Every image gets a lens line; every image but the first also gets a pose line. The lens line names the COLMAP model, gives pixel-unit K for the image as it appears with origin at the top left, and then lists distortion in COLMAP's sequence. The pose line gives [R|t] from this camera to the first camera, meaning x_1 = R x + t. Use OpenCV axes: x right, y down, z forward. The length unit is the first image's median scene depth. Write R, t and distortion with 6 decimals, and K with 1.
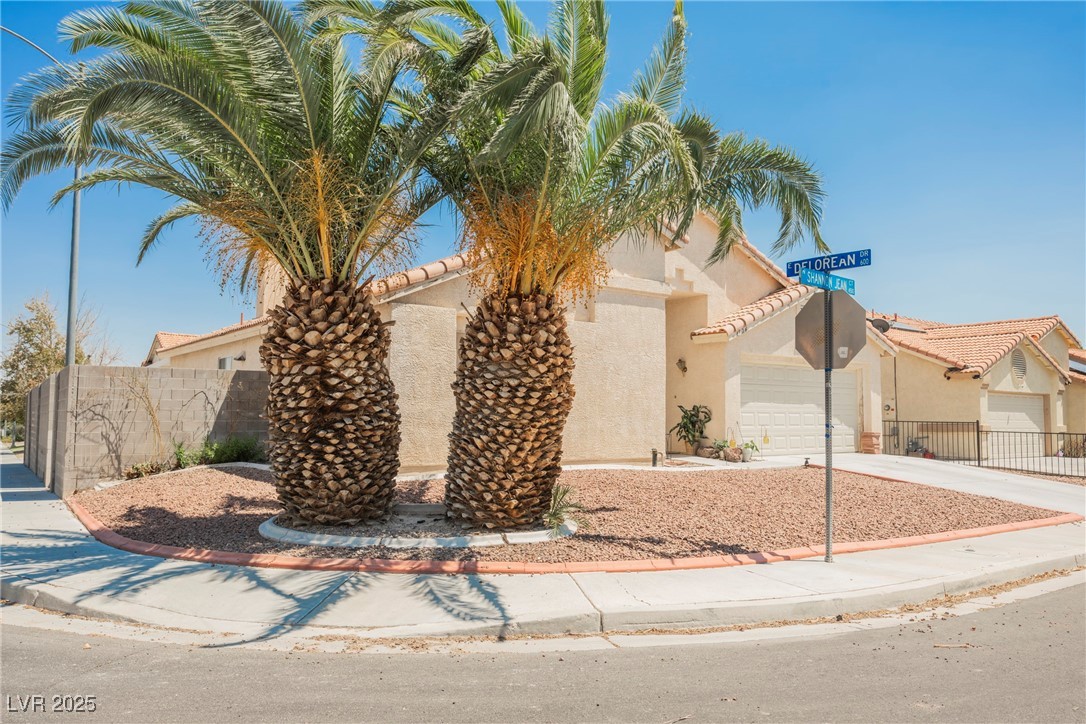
lens RADIAL K [[789.1, 0, 540.1], [0, 789.1, 365.1], [0, 0, 1]] dist [-0.004306, 0.001205]
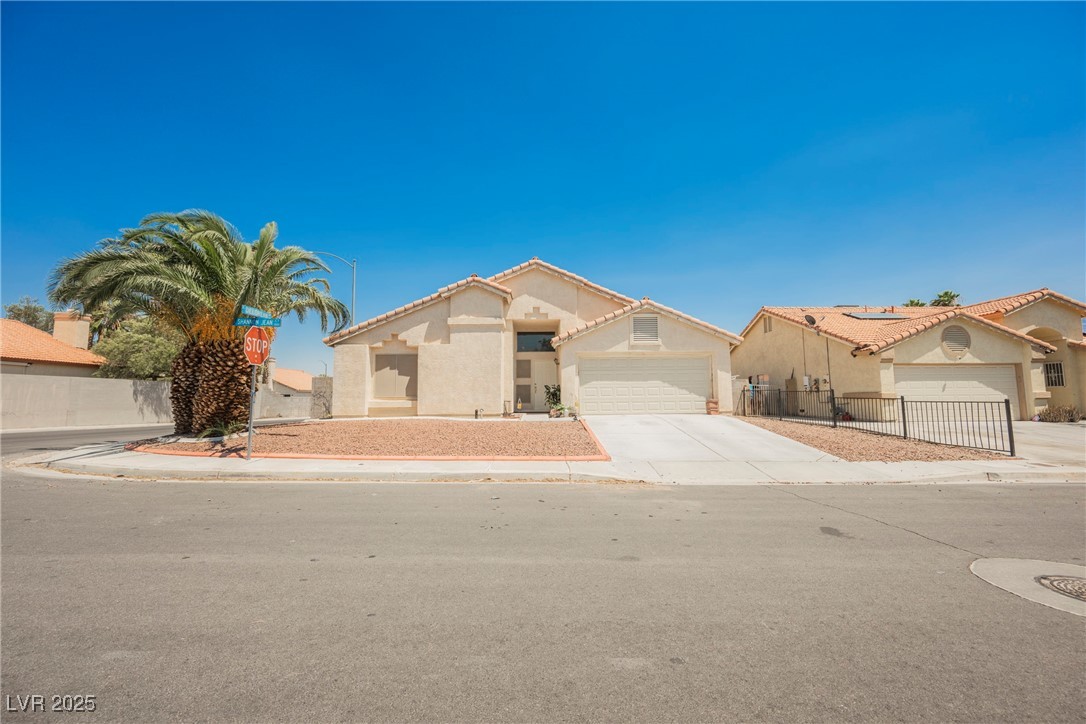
lens RADIAL K [[421.0, 0, 544.2], [0, 421.0, 361.7], [0, 0, 1]] dist [-0.001242, -0.000076]
pose [[0.810869, -0.065054, -0.581601, 0.648126], [0.053477, 0.997881, -0.037058, 0.031036], [0.582779, -0.001053, 0.812630, 0.222604]]
